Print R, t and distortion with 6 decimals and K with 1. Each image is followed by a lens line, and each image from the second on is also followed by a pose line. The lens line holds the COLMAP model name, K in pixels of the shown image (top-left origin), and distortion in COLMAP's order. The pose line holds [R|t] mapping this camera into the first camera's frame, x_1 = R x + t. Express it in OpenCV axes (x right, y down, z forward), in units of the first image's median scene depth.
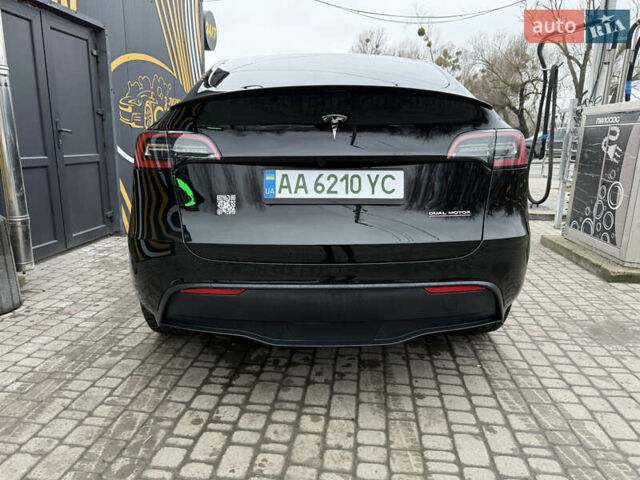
lens RADIAL K [[442.9, 0, 320.0], [0, 442.9, 240.0], [0, 0, 1]] dist [0.051390, -0.058575]
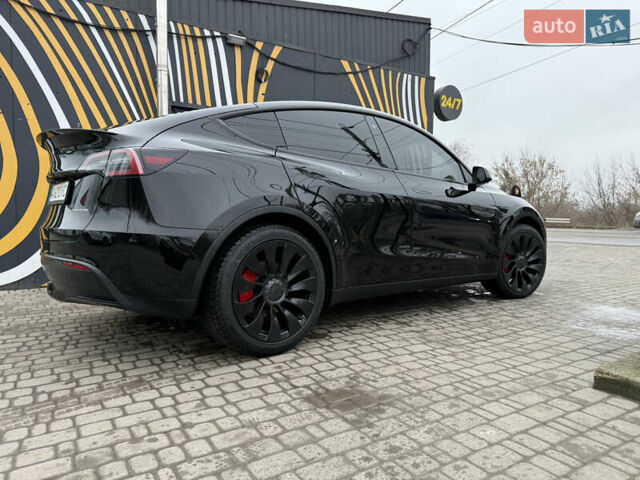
lens RADIAL K [[442.9, 0, 320.0], [0, 442.9, 240.0], [0, 0, 1]] dist [0.051390, -0.058575]
pose [[0.629124, 0.030135, -0.776721, 1.539823], [-0.162493, 0.982269, -0.093506, 0.033554], [0.760131, 0.185039, 0.622866, 0.598594]]
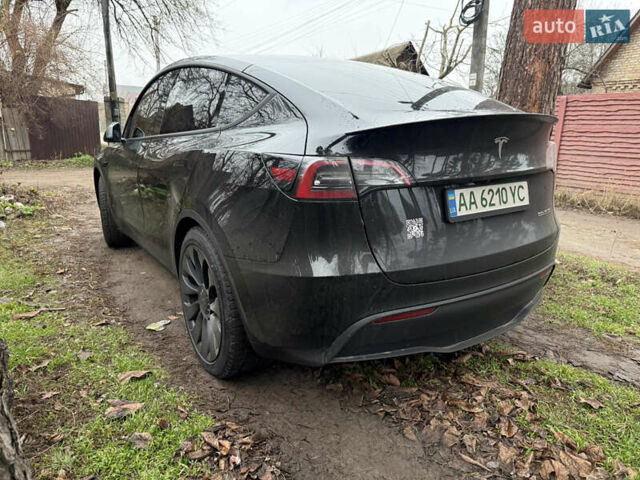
lens RADIAL K [[442.9, 0, 320.0], [0, 442.9, 240.0], [0, 0, 1]] dist [0.051390, -0.058575]
pose [[0.847803, -0.144781, 0.510165, -0.741384], [0.121033, 0.989447, 0.079662, -0.130587], [-0.516315, -0.005791, 0.856379, 0.212683]]
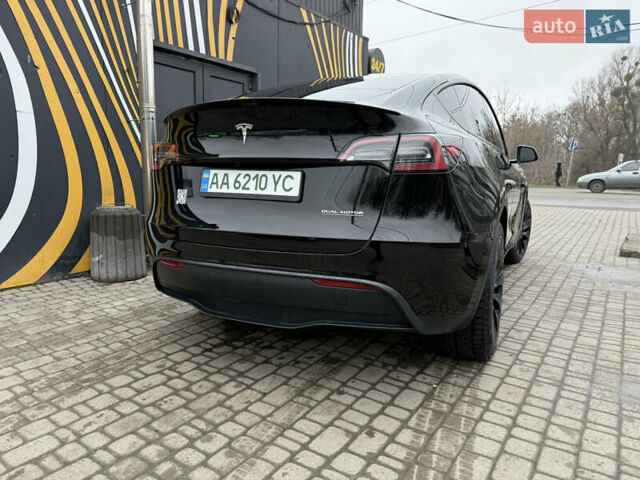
lens RADIAL K [[442.9, 0, 320.0], [0, 442.9, 240.0], [0, 0, 1]] dist [0.051390, -0.058575]
pose [[0.886116, 0.075451, -0.457280, 0.610674], [-0.105137, 0.993662, -0.039780, 0.044550], [0.451380, 0.083327, 0.888433, 0.035612]]
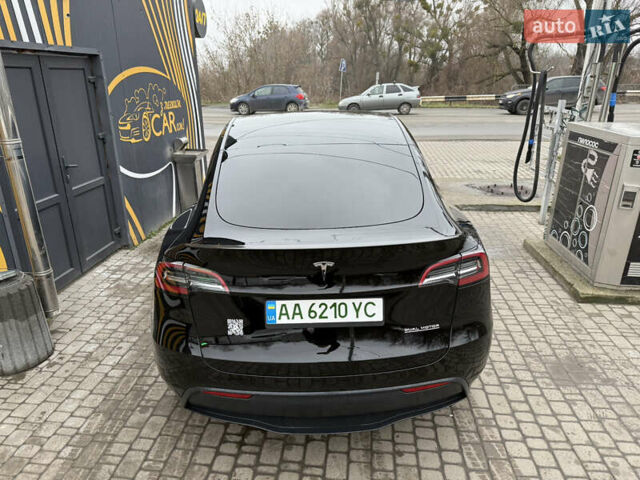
lens RADIAL K [[442.9, 0, 320.0], [0, 442.9, 240.0], [0, 0, 1]] dist [0.051390, -0.058575]
pose [[0.999739, -0.022853, 0.000606, 0.018374], [0.022606, 0.992167, 0.122860, -0.373953], [-0.003409, -0.122814, 0.992424, -0.135809]]
